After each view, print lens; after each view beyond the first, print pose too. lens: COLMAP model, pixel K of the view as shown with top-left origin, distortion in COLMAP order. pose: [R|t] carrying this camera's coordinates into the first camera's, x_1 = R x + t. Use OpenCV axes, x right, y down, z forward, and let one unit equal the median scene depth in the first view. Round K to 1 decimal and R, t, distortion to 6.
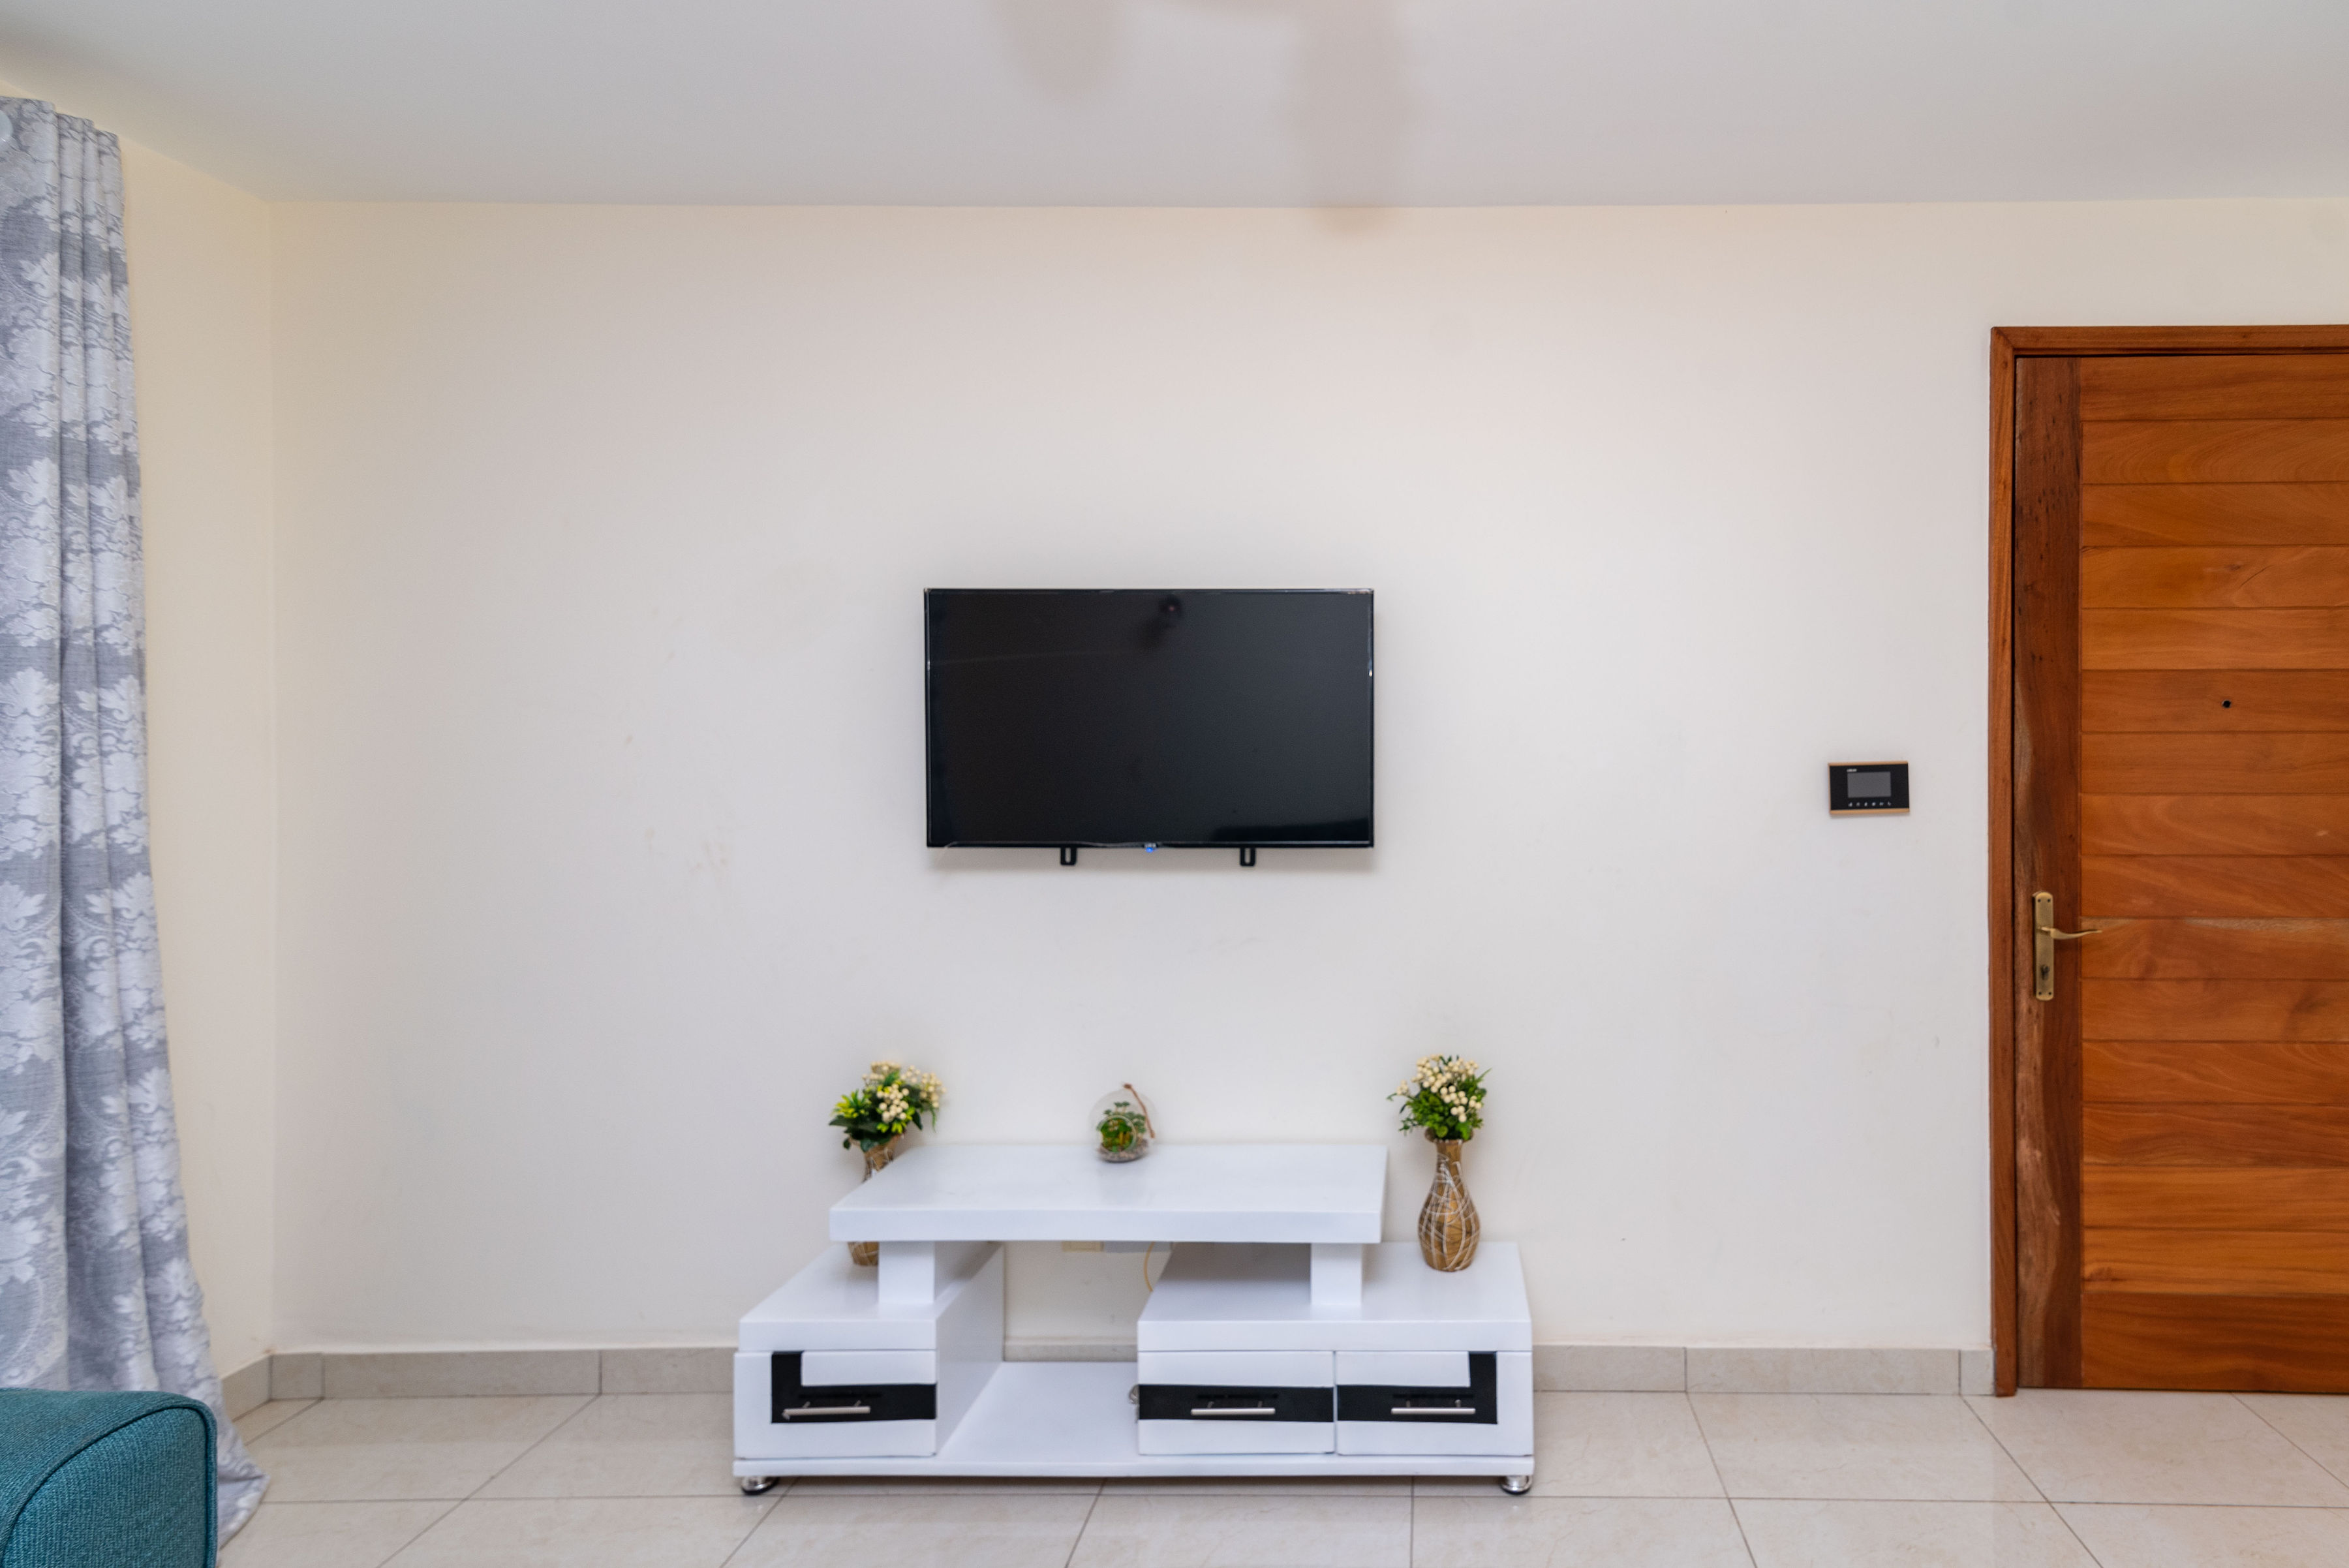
lens RADIAL K [[1103.7, 0, 1184.8], [0, 1103.7, 731.5], [0, 0, 1]] dist [0.014467, -0.003207]
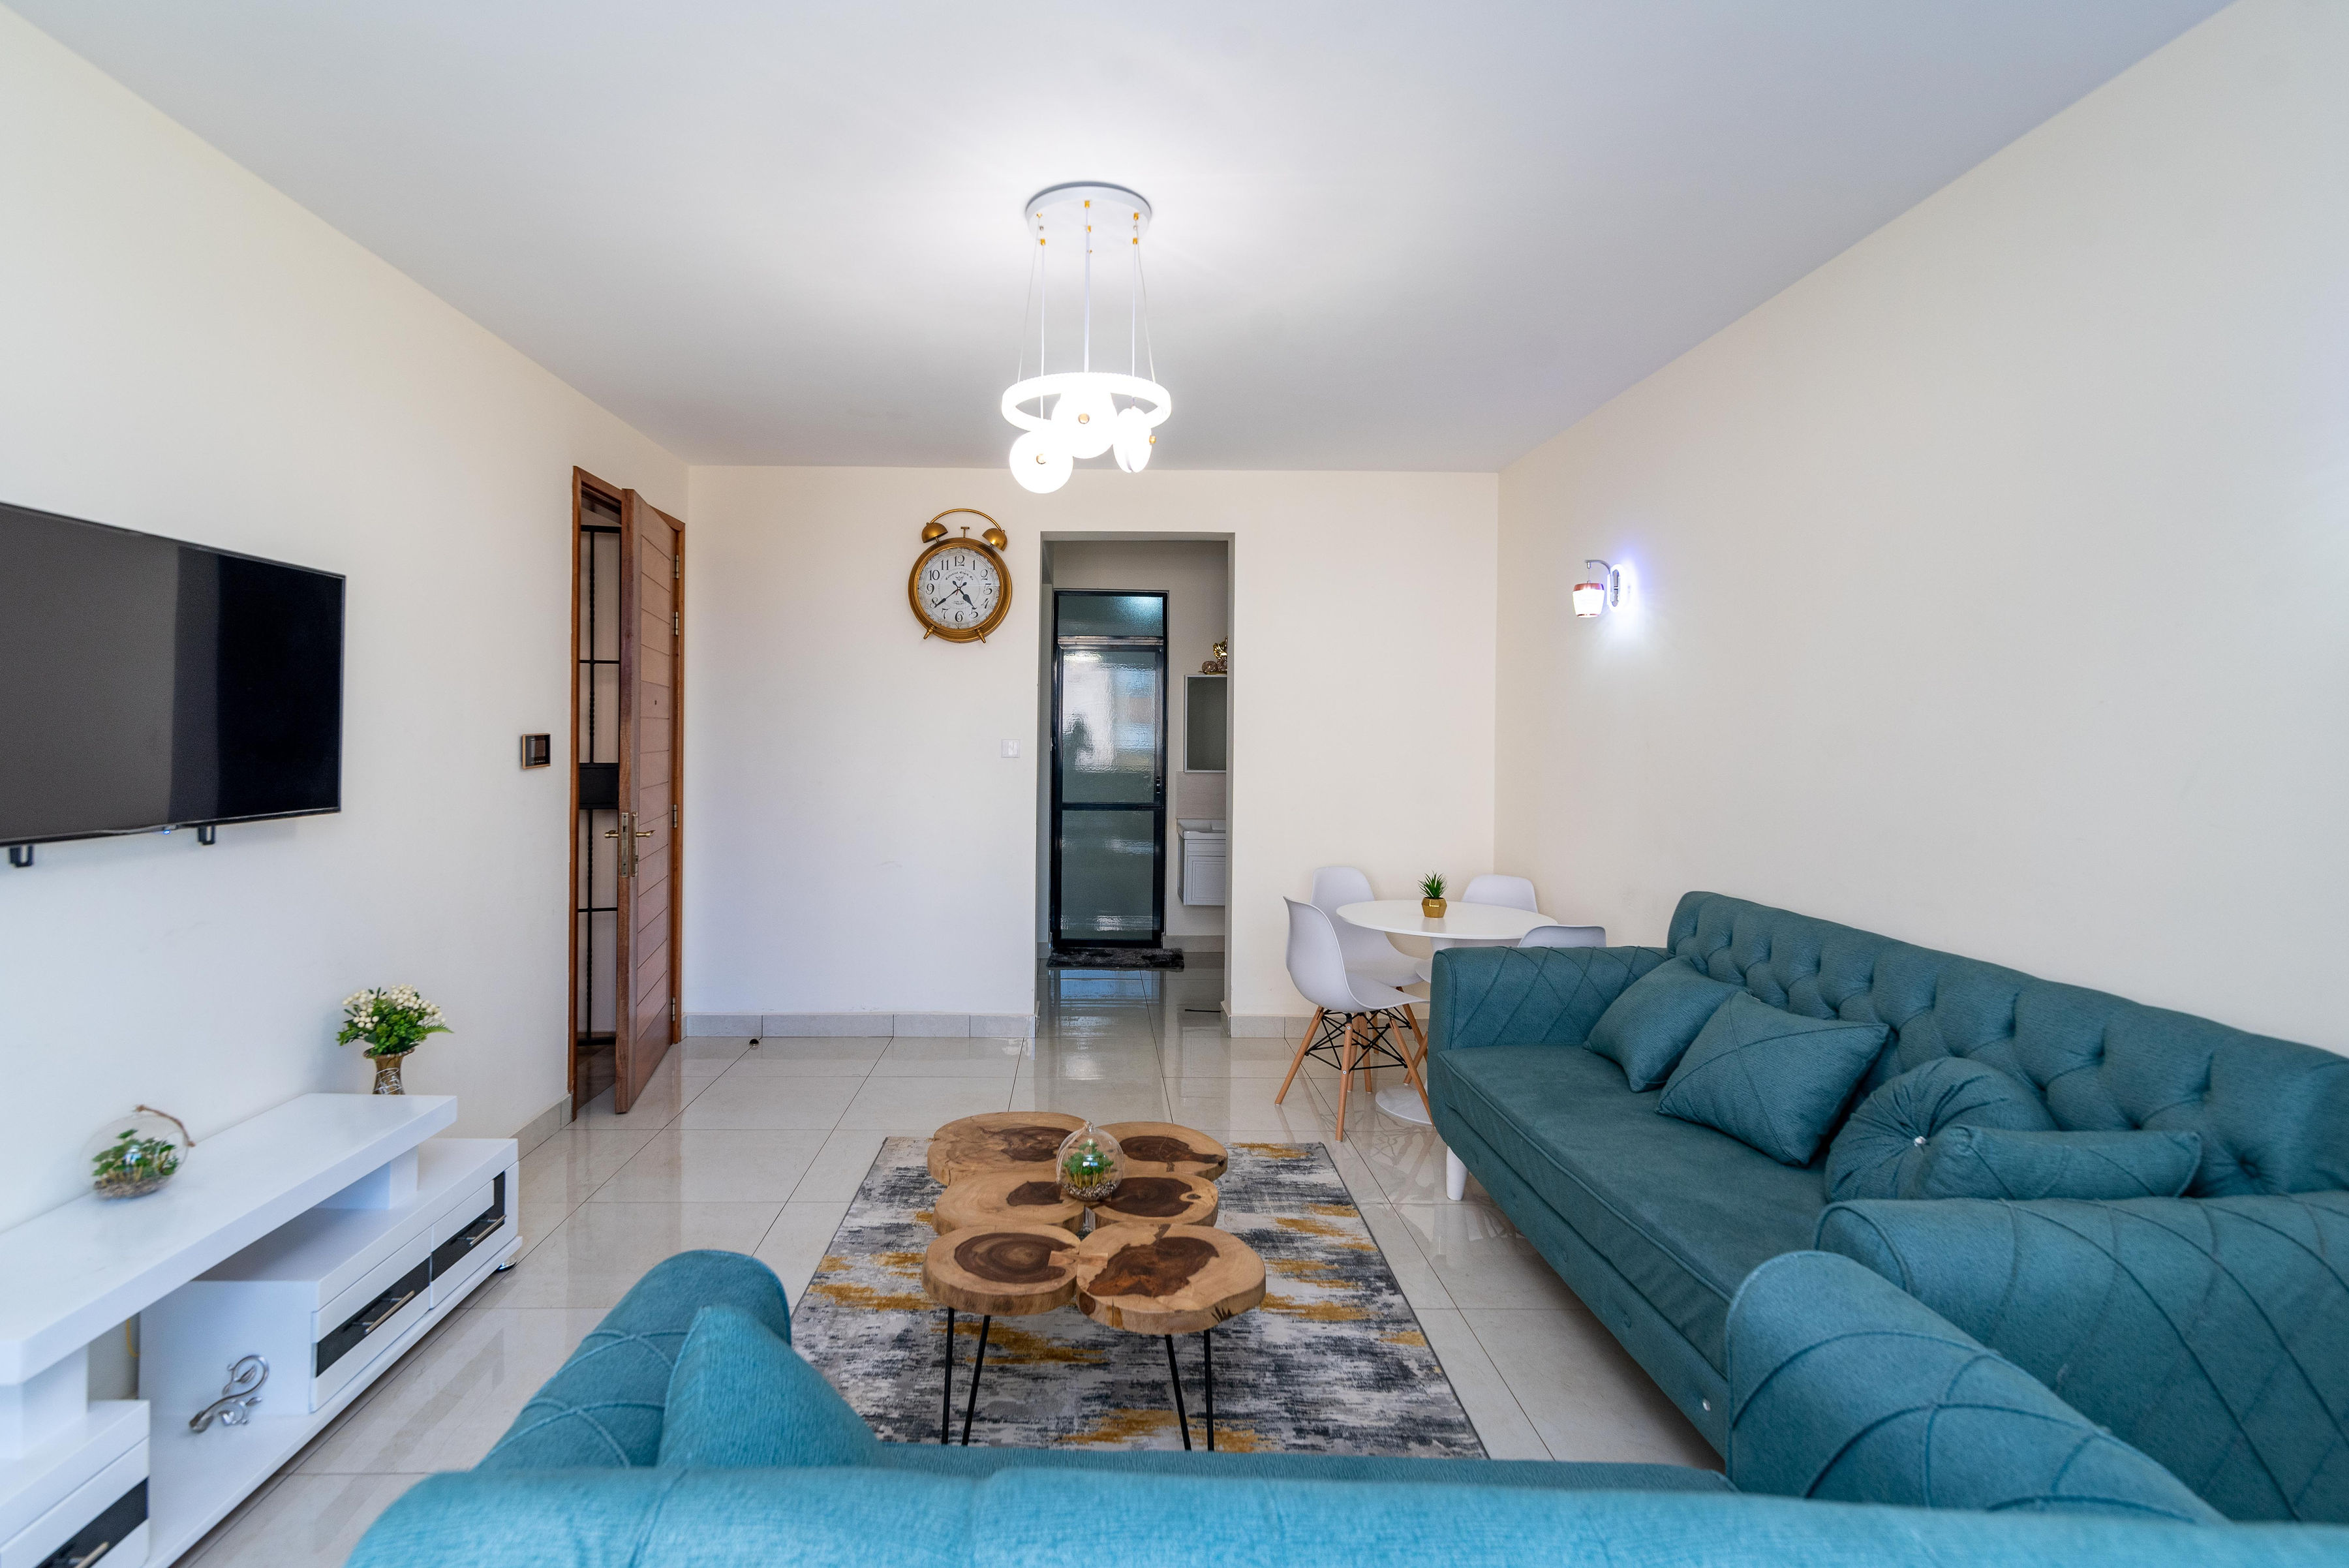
lens RADIAL K [[1103.7, 0, 1184.8], [0, 1103.7, 731.5], [0, 0, 1]] dist [0.014467, -0.003207]
pose [[-0.083771, 0.001055, 0.996485, -0.988889], [-0.002554, 0.999996, -0.001273, 0.025579], [-0.996482, -0.002651, -0.083768, 0.260328]]
